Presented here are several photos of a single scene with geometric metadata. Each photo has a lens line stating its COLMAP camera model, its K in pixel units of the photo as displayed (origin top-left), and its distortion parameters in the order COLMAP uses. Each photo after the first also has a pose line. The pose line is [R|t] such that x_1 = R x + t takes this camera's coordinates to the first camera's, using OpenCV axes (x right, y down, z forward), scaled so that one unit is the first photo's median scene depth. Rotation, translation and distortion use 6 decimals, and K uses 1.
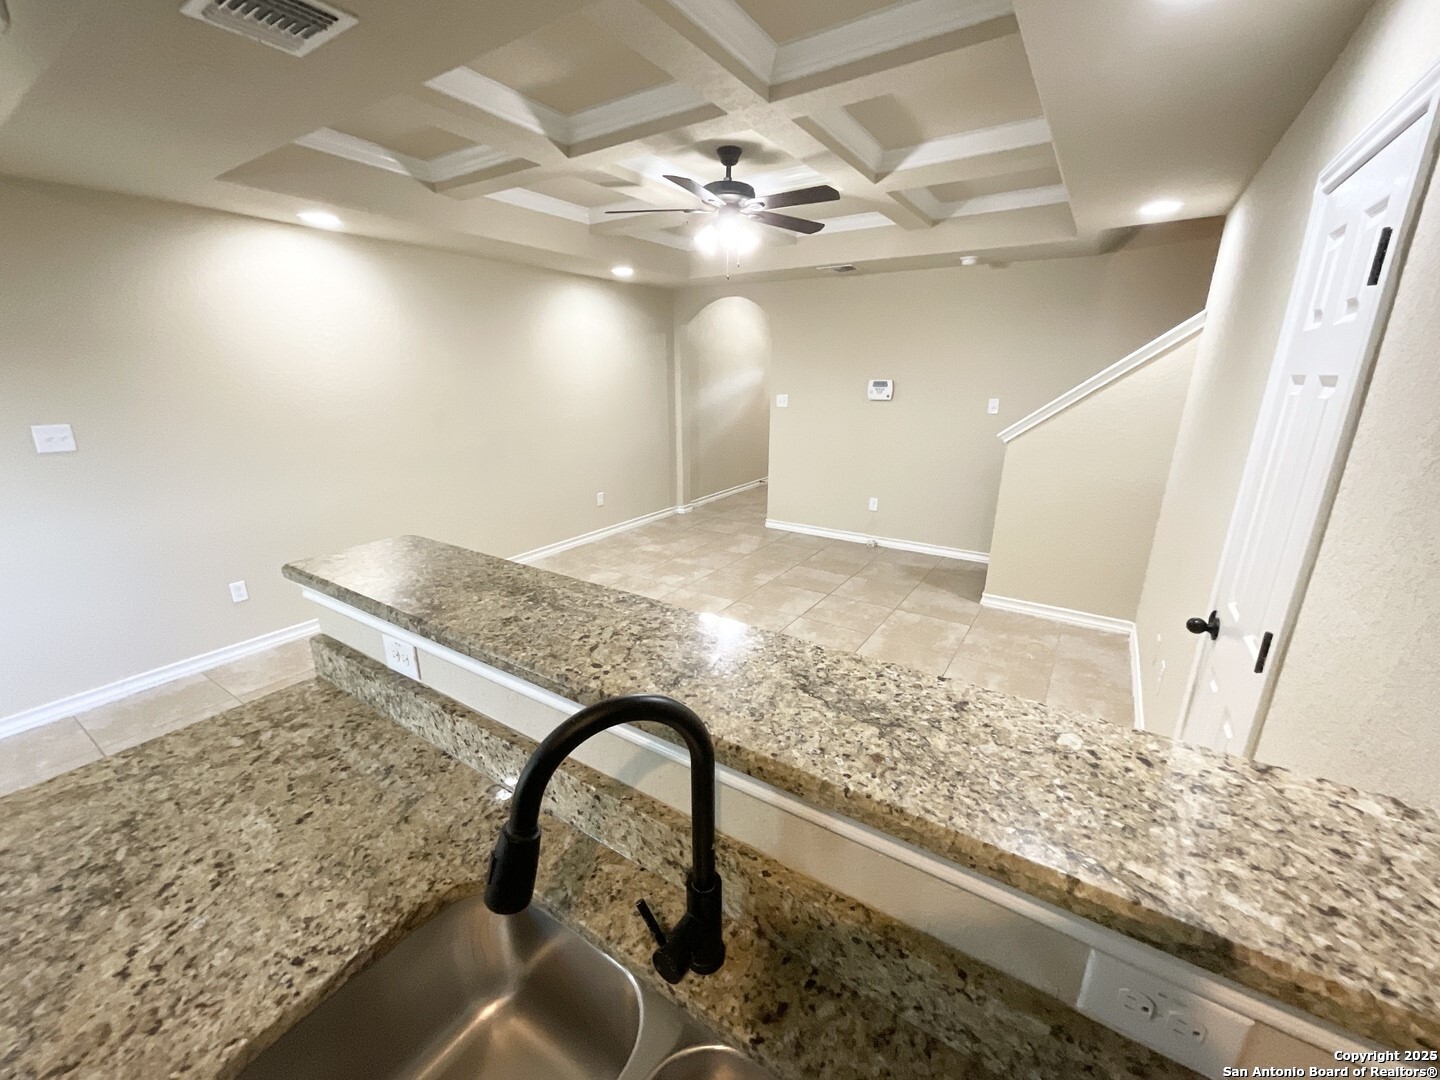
lens RADIAL K [[581.9, 0, 719.4], [0, 581.9, 535.2], [0, 0, 1]] dist [0.000459, -0.000351]
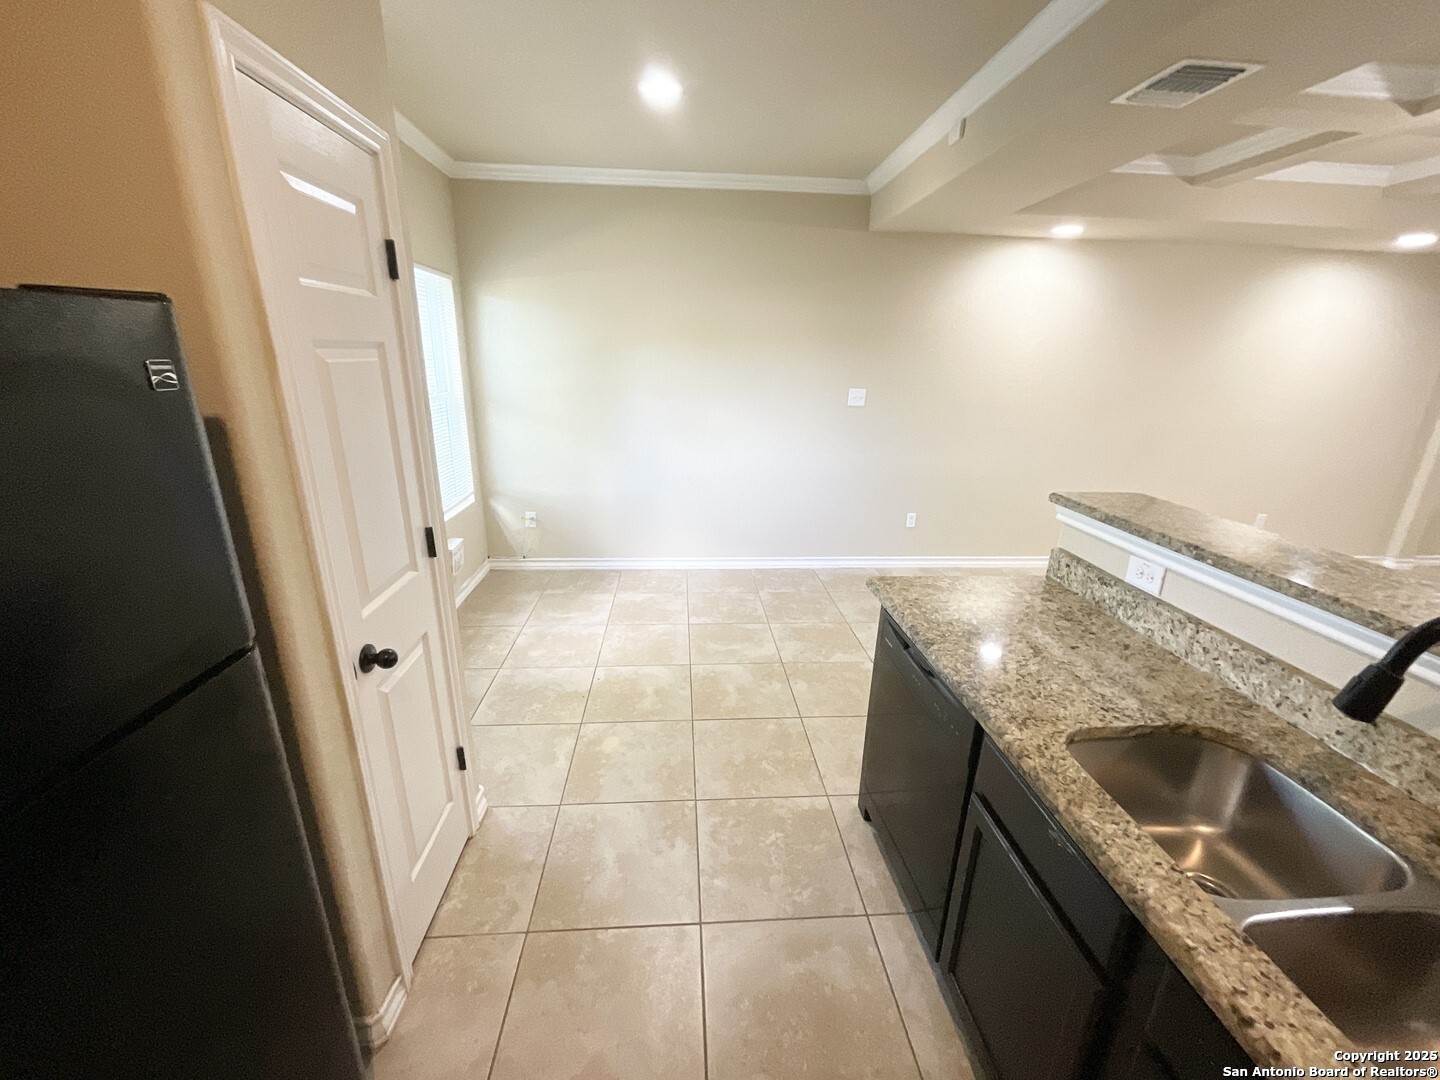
lens RADIAL K [[581.9, 0, 721.3], [0, 581.9, 536.8], [0, 0, 1]] dist [0.000459, -0.000351]
pose [[0.603521, 0.253734, -0.755898, -0.147343], [-0.244112, 0.961292, 0.127777, 0.180744], [0.759060, 0.107408, 0.642099, -0.537035]]
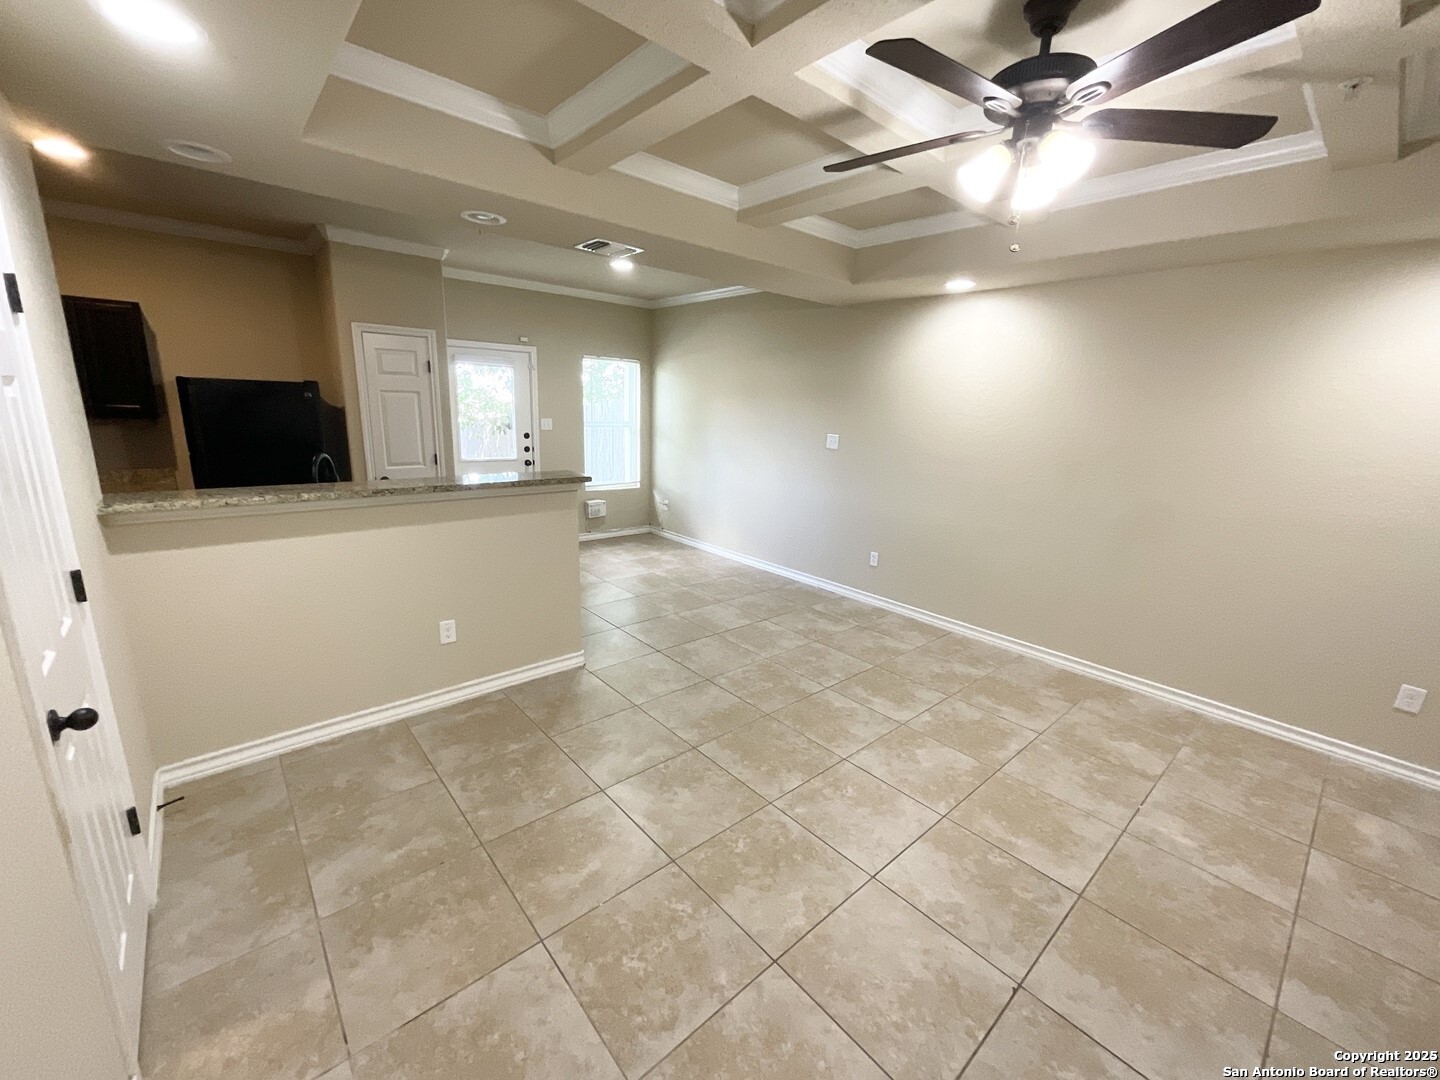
lens RADIAL K [[581.9, 0, 719.4], [0, 581.9, 539.1], [0, 0, 1]] dist [0.000459, -0.000351]
pose [[-0.270555, 0.210926, -0.939314, 1.618669], [-0.302297, 0.907739, 0.290907, -0.652819], [0.914011, 0.362658, -0.181831, 2.324713]]
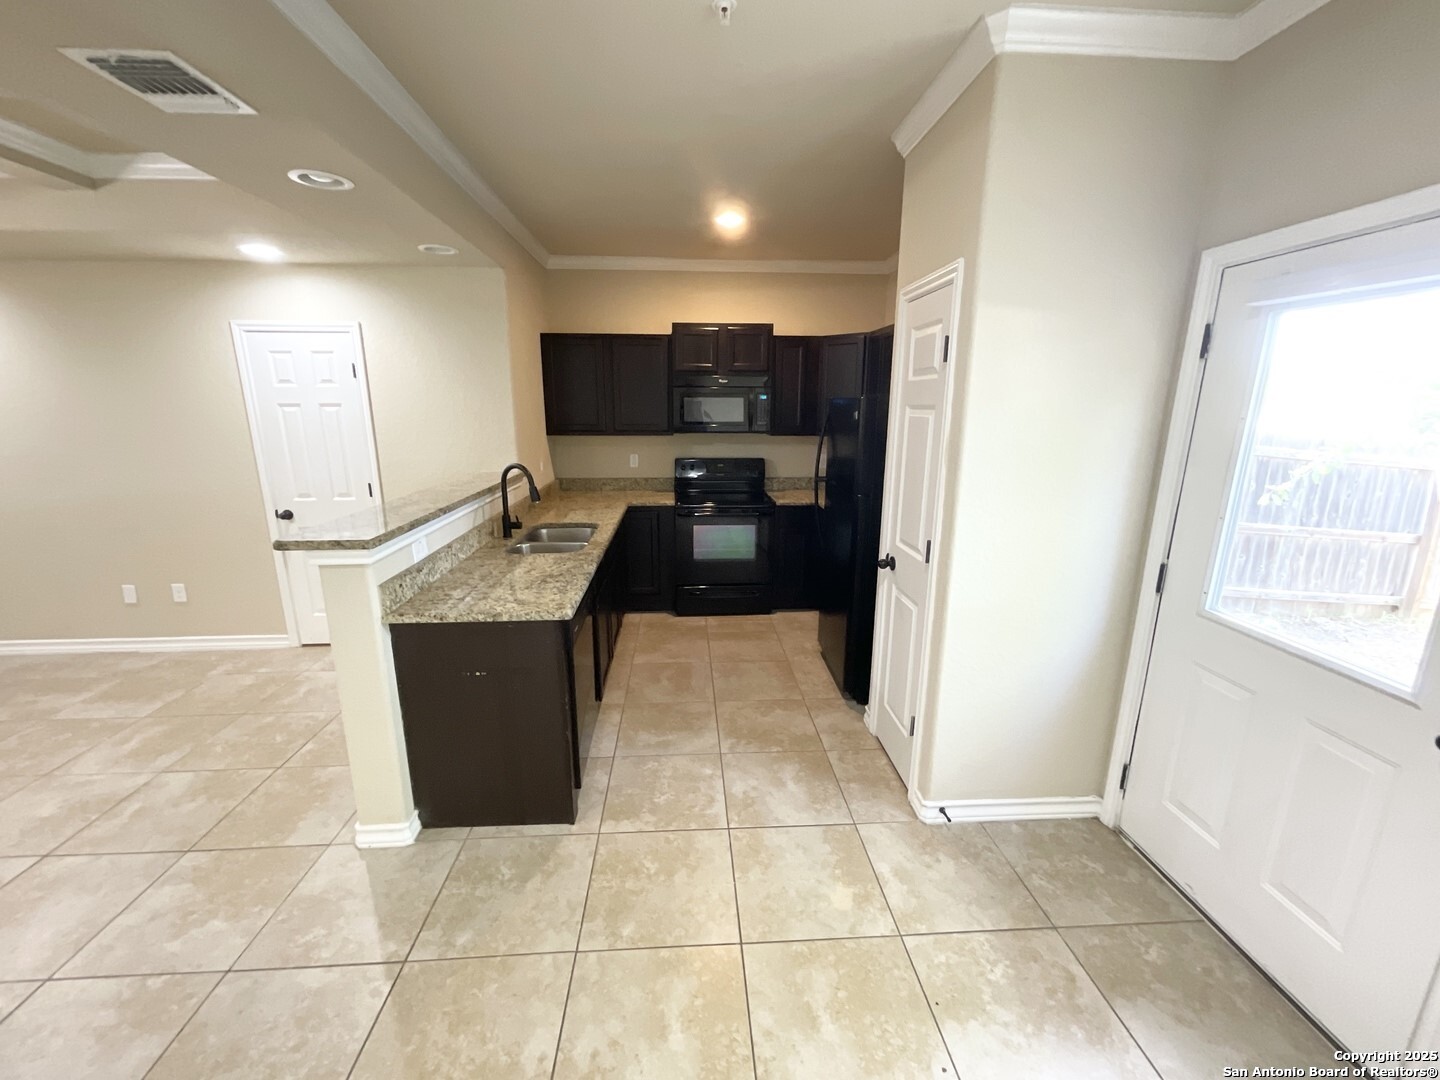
lens RADIAL K [[581.9, 0, 721.0], [0, 581.9, 539.2], [0, 0, 1]] dist [0.000459, -0.000351]
pose [[-0.597999, -0.185722, 0.779682, -2.468284], [0.220542, 0.897102, 0.382843, -0.312444], [-0.770557, 0.400892, -0.495507, 1.111065]]
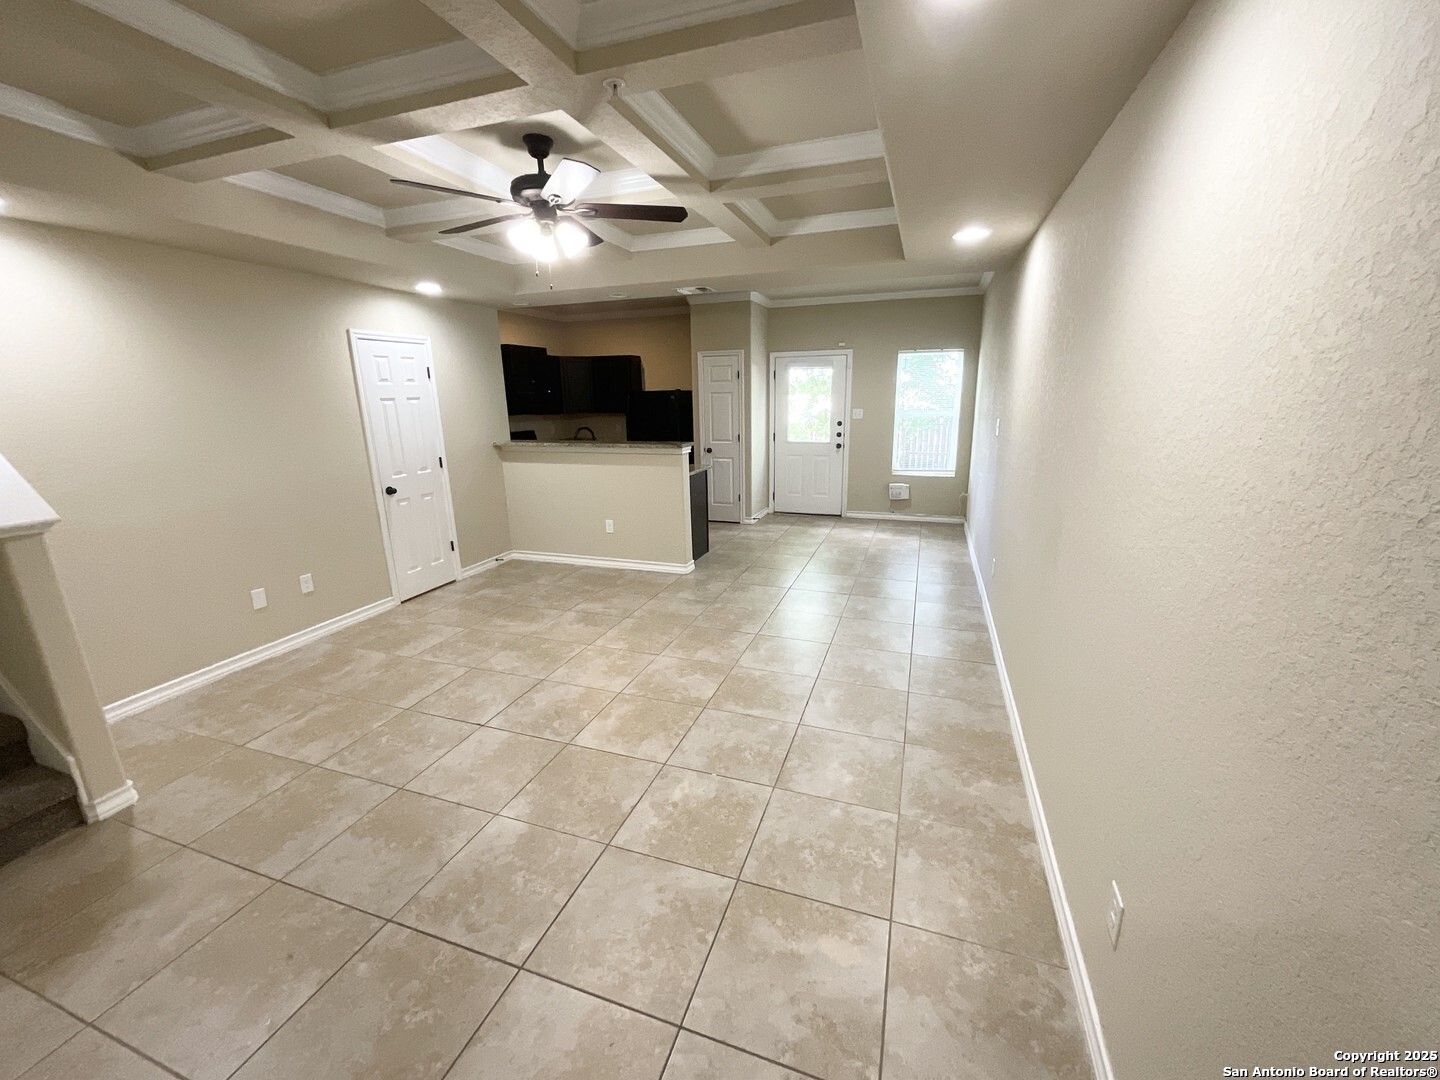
lens RADIAL K [[581.9, 0, 720.2], [0, 581.9, 540.4], [0, 0, 1]] dist [0.000459, -0.000351]
pose [[-0.970833, 0.075266, -0.227635, -0.013477], [-0.049382, 0.866316, 0.497050, -1.362135], [0.234614, 0.493794, -0.837331, 4.820761]]
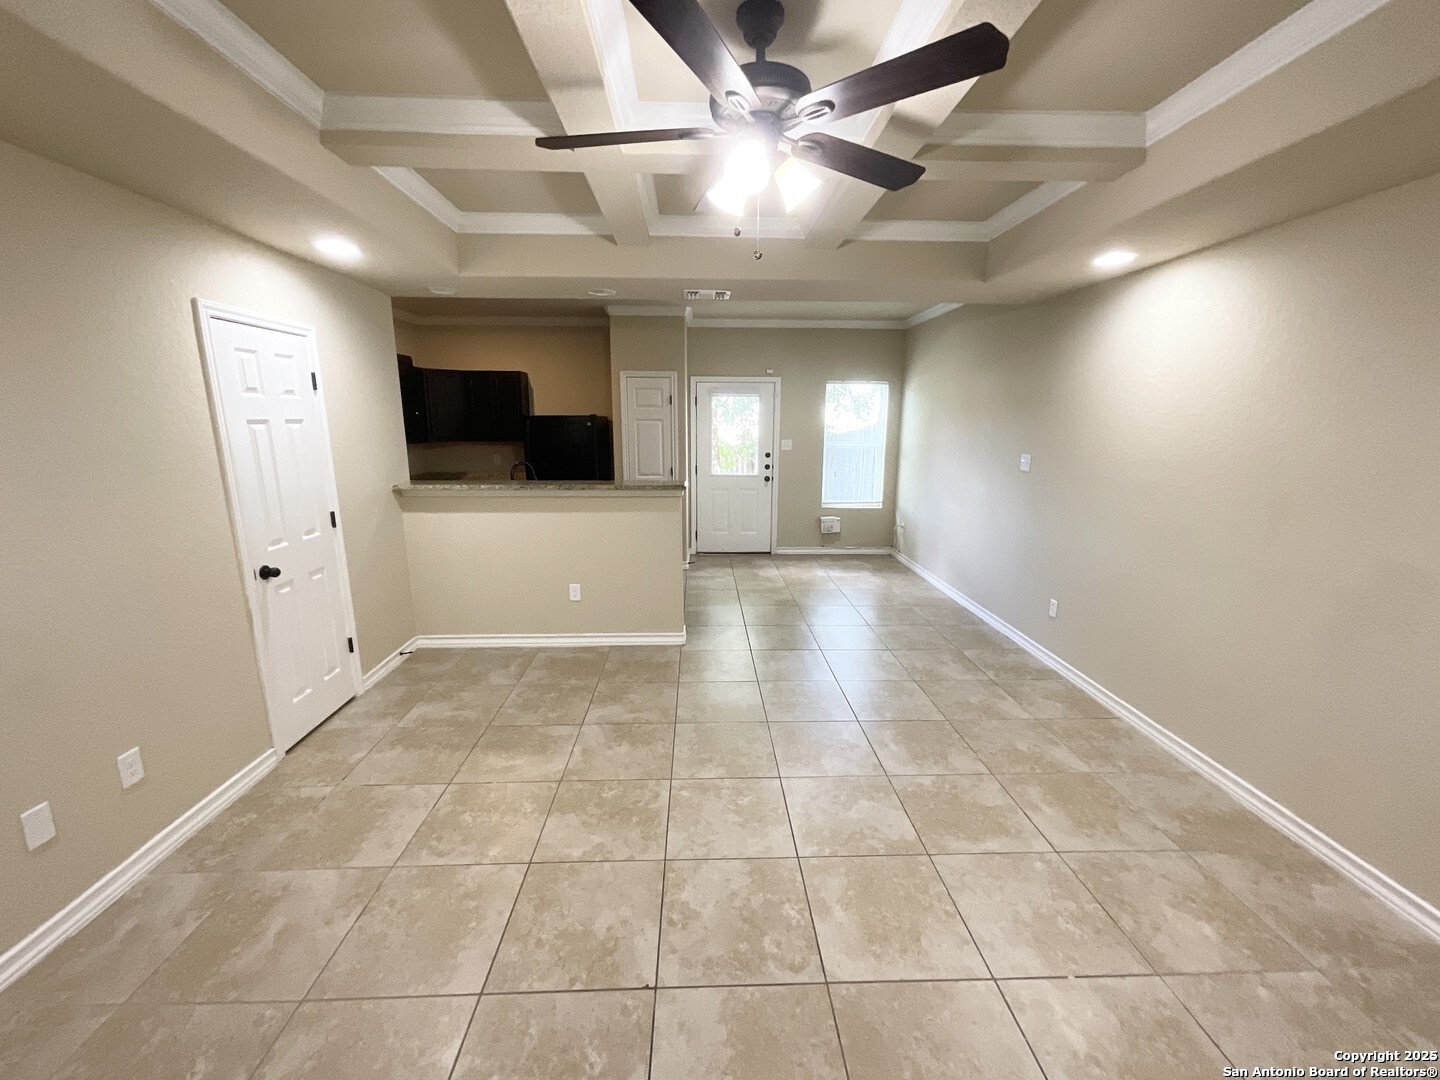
lens RADIAL K [[581.9, 0, 719.6], [0, 581.9, 541.7], [0, 0, 1]] dist [0.000459, -0.000351]
pose [[-0.816640, 0.116565, -0.565254, 0.927906], [-0.164001, 0.892152, 0.420914, -1.039489], [0.553356, 0.436438, -0.709450, 3.635341]]
